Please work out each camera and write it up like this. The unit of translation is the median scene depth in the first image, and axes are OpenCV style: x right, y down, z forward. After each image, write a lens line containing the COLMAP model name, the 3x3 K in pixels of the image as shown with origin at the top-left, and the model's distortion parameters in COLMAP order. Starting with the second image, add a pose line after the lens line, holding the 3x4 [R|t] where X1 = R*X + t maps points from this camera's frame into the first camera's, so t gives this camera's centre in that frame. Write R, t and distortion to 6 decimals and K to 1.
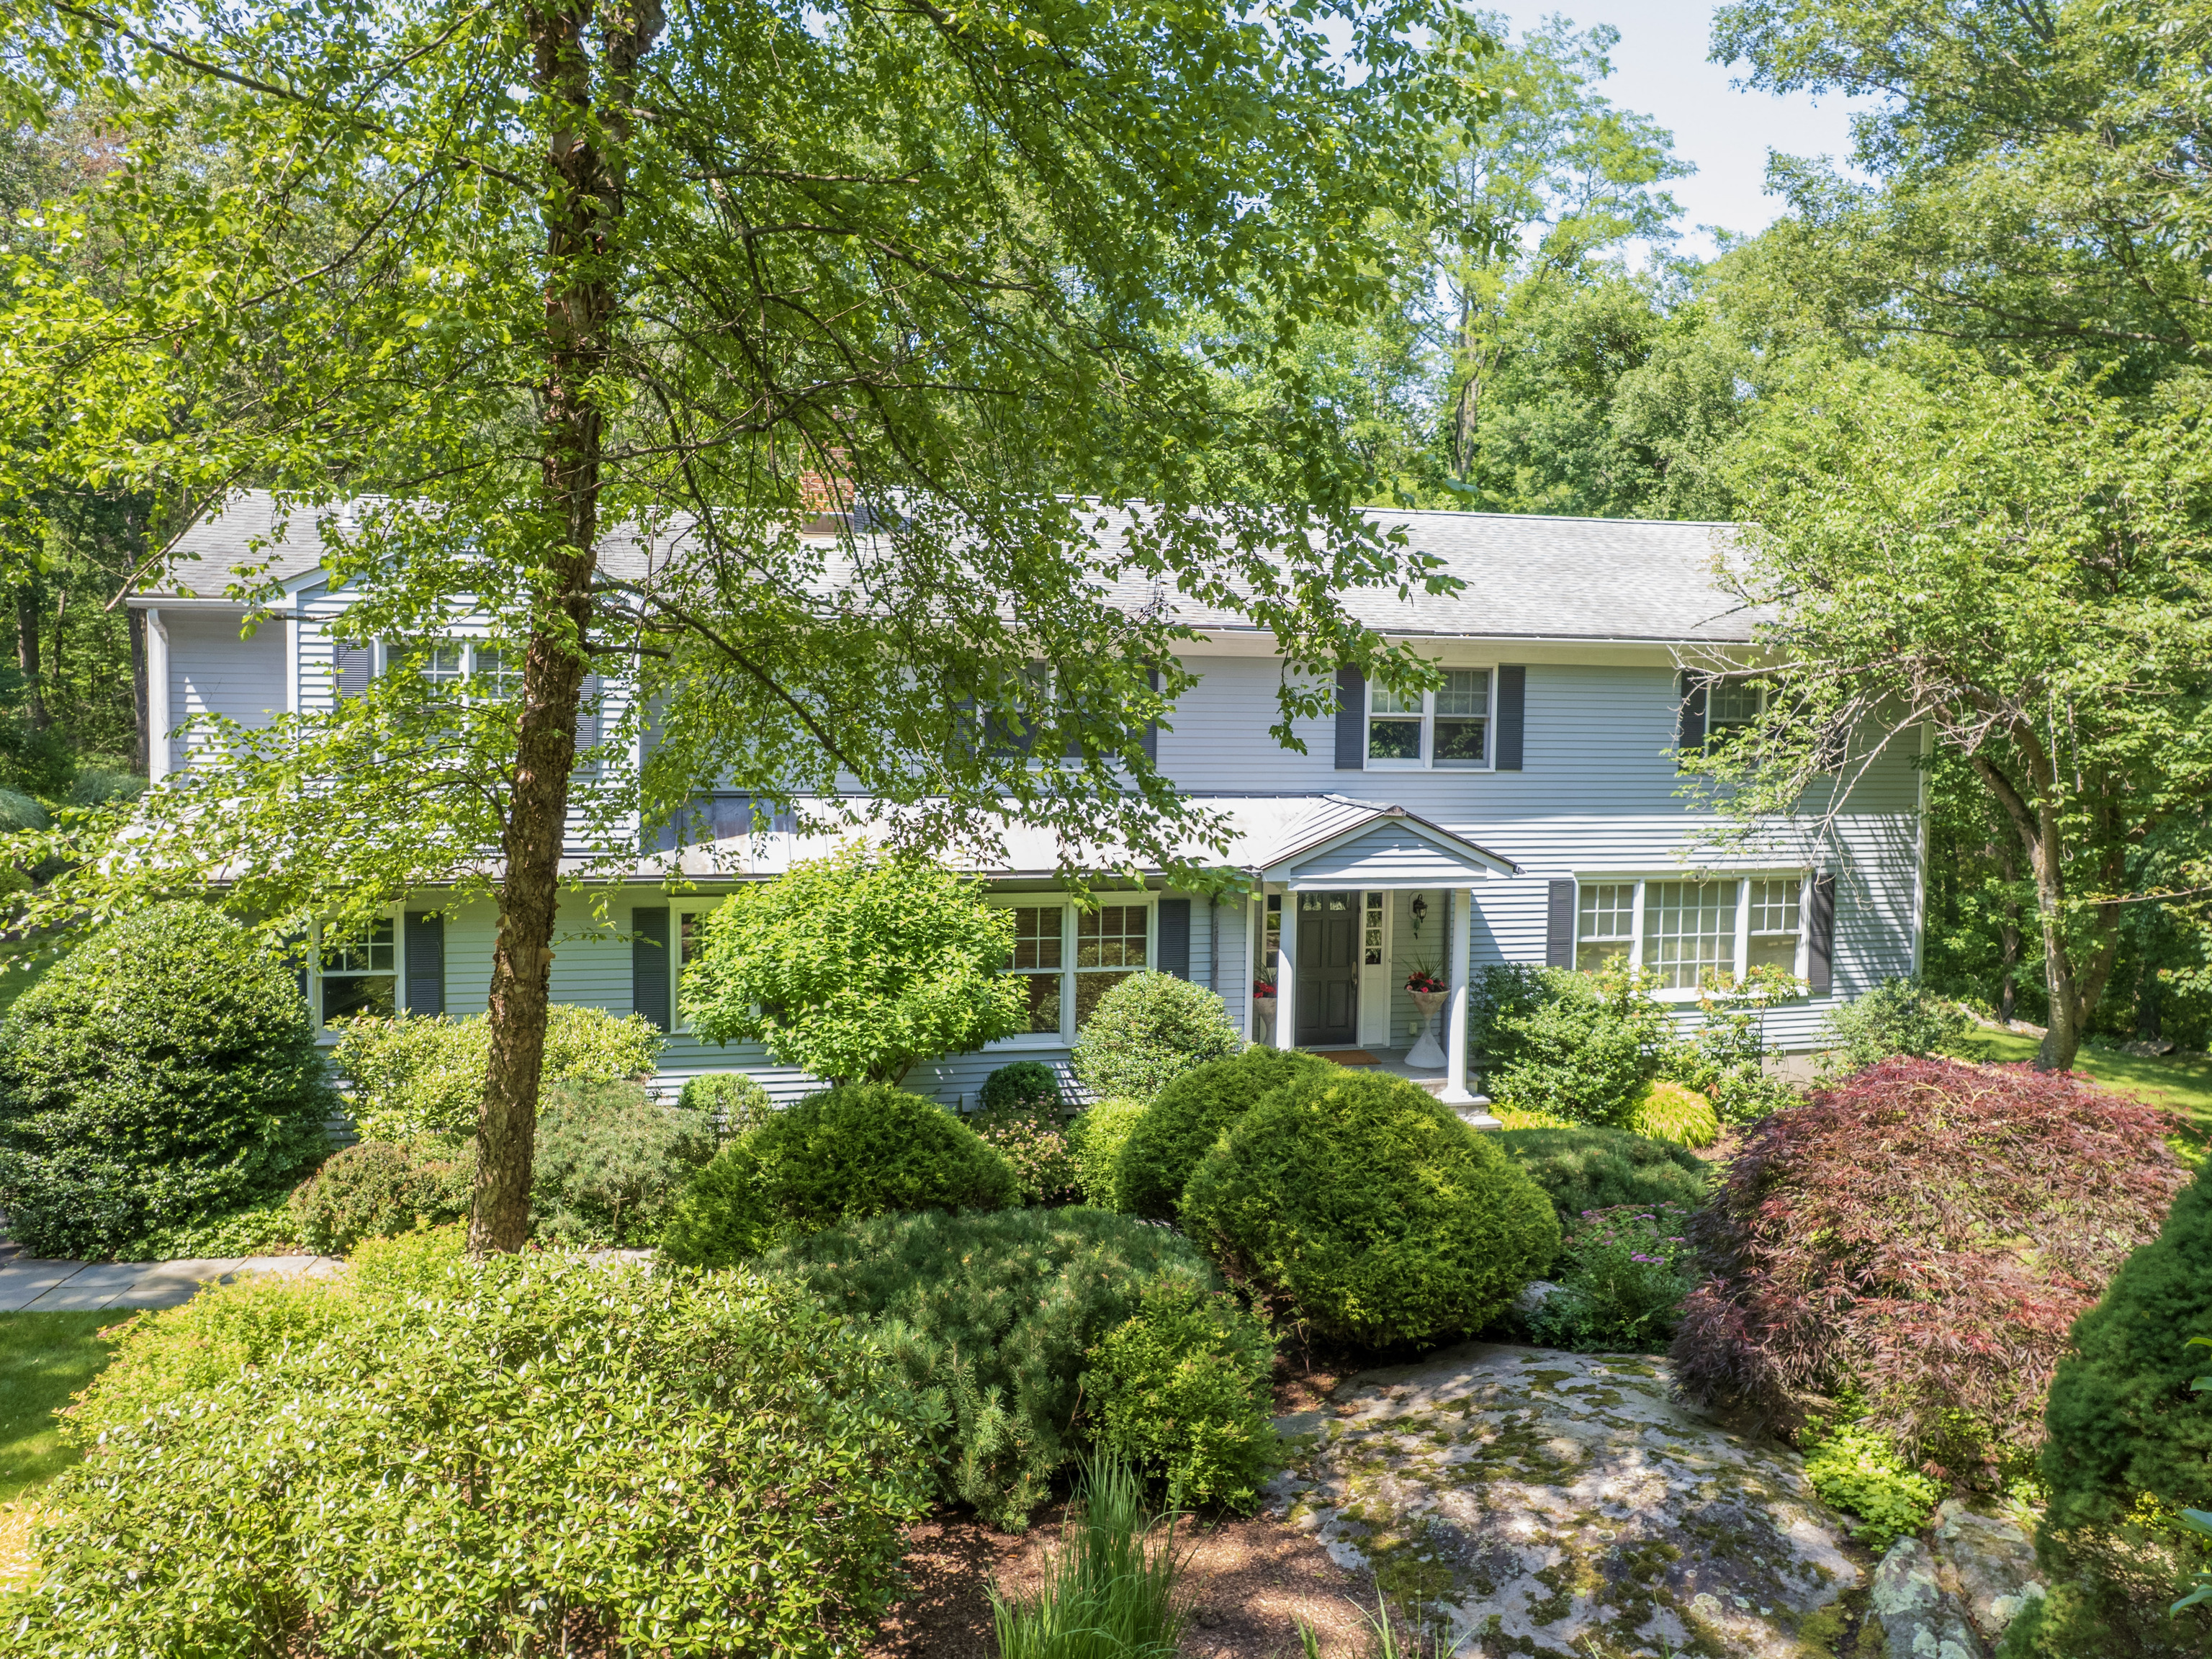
lens RADIAL K [[1683.9, 0, 1107.4], [0, 1683.9, 830.4], [0, 0, 1]] dist [-0.004099, -0.001672]
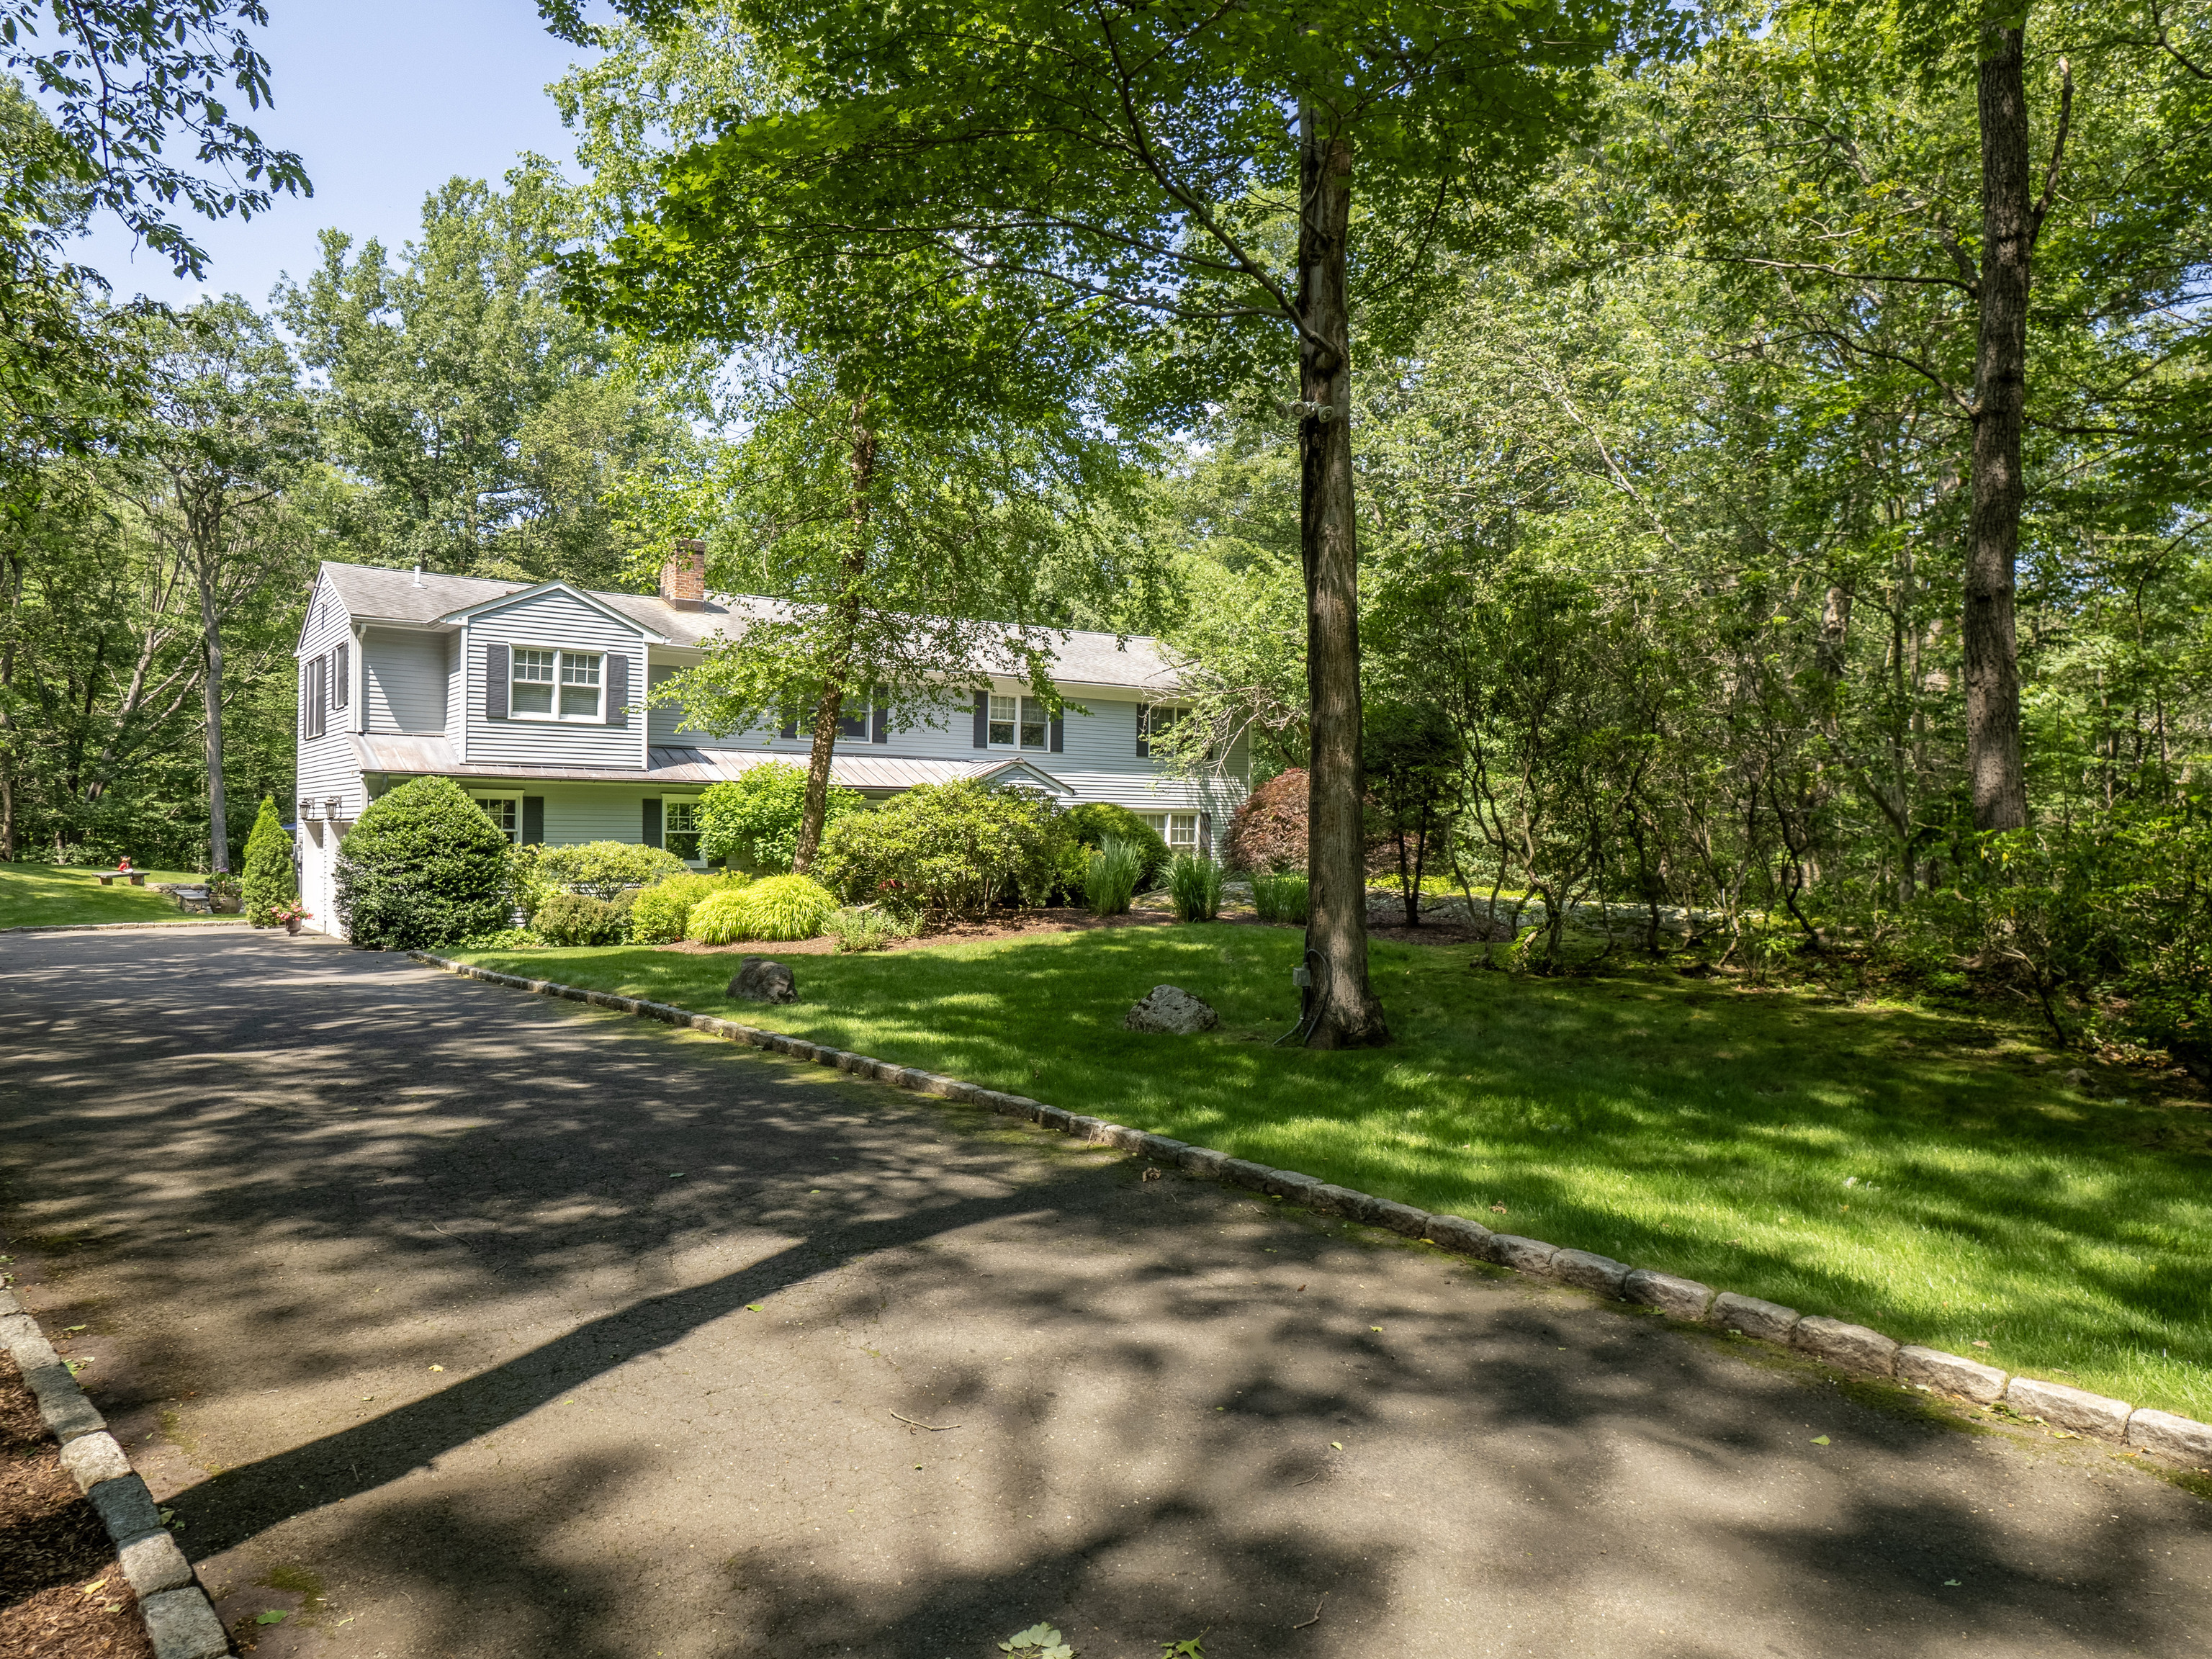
lens RADIAL K [[1683.9, 0, 1107.4], [0, 1683.9, 830.4], [0, 0, 1]] dist [-0.004099, -0.001672]
pose [[0.910951, 0.002977, 0.412504, -0.516938], [0.039134, 0.994840, -0.093601, 0.243484], [-0.410654, 0.101409, 0.906134, -0.769012]]
